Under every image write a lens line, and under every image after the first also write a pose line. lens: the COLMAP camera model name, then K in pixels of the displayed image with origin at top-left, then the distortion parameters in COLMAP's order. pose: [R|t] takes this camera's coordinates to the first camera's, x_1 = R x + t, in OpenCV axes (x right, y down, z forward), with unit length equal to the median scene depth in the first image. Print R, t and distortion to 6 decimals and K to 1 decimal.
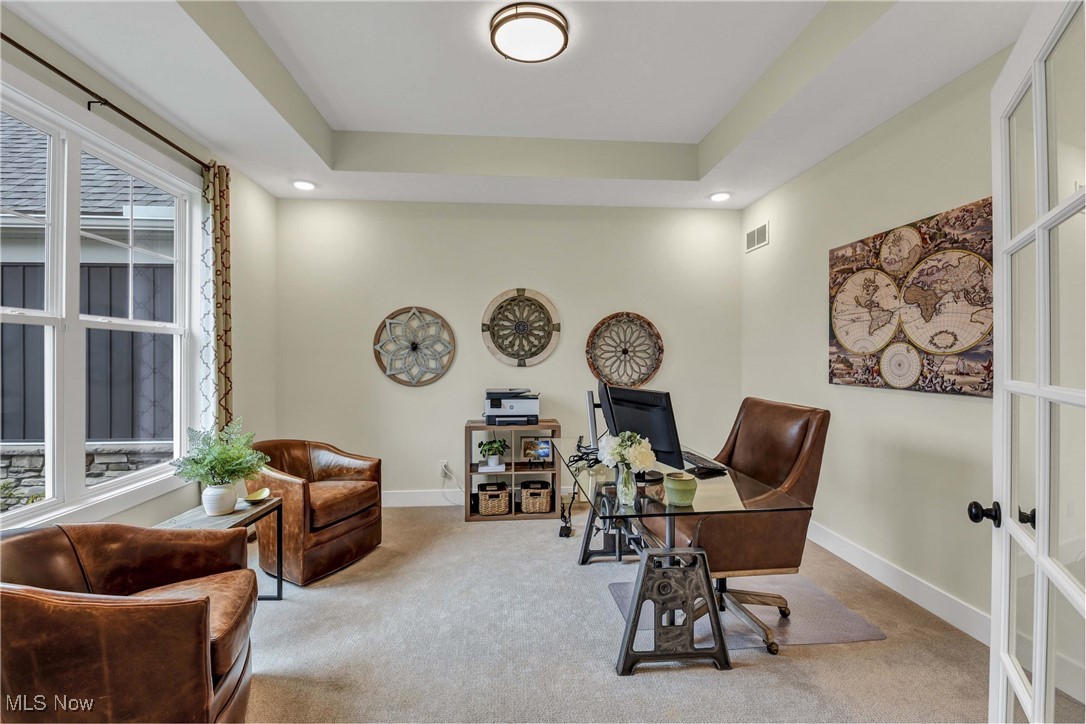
lens RADIAL K [[511.8, 0, 545.1], [0, 511.8, 356.6], [0, 0, 1]] dist [-0.004549, -0.002509]
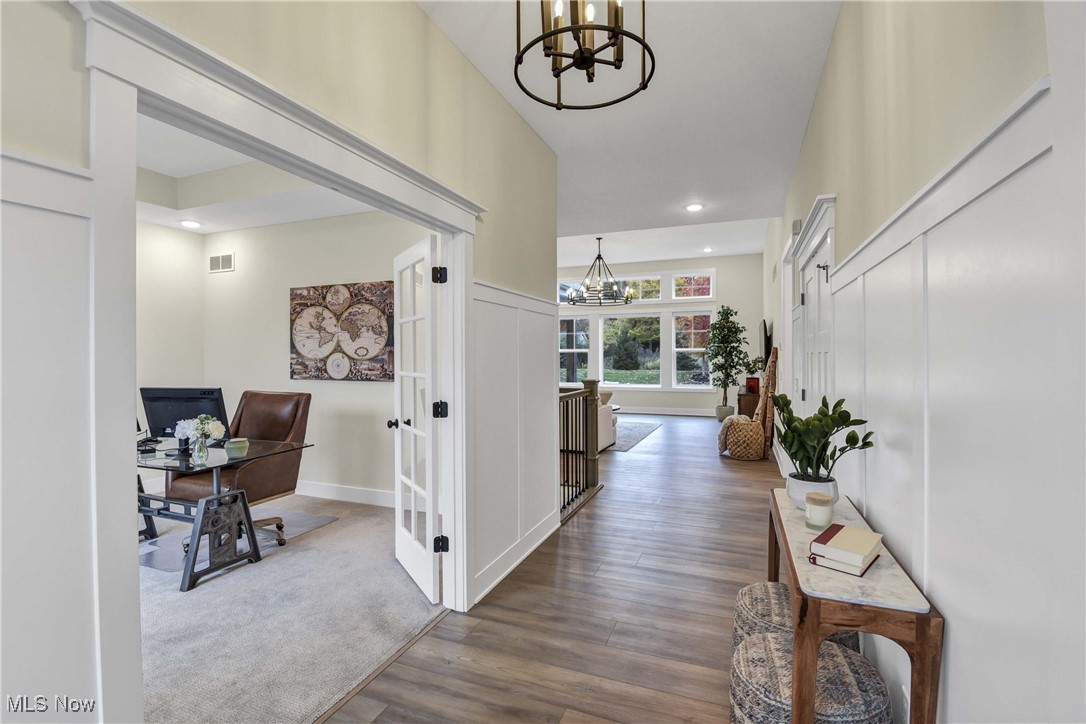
lens RADIAL K [[480.5, 0, 546.6], [0, 480.5, 358.7], [0, 0, 1]] dist [-0.003228, -0.000158]
pose [[0.457239, -0.005864, 0.889324, -0.428542], [0.003229, 0.999983, 0.004933, -0.013380], [-0.889338, 0.000617, 0.457250, -0.364526]]
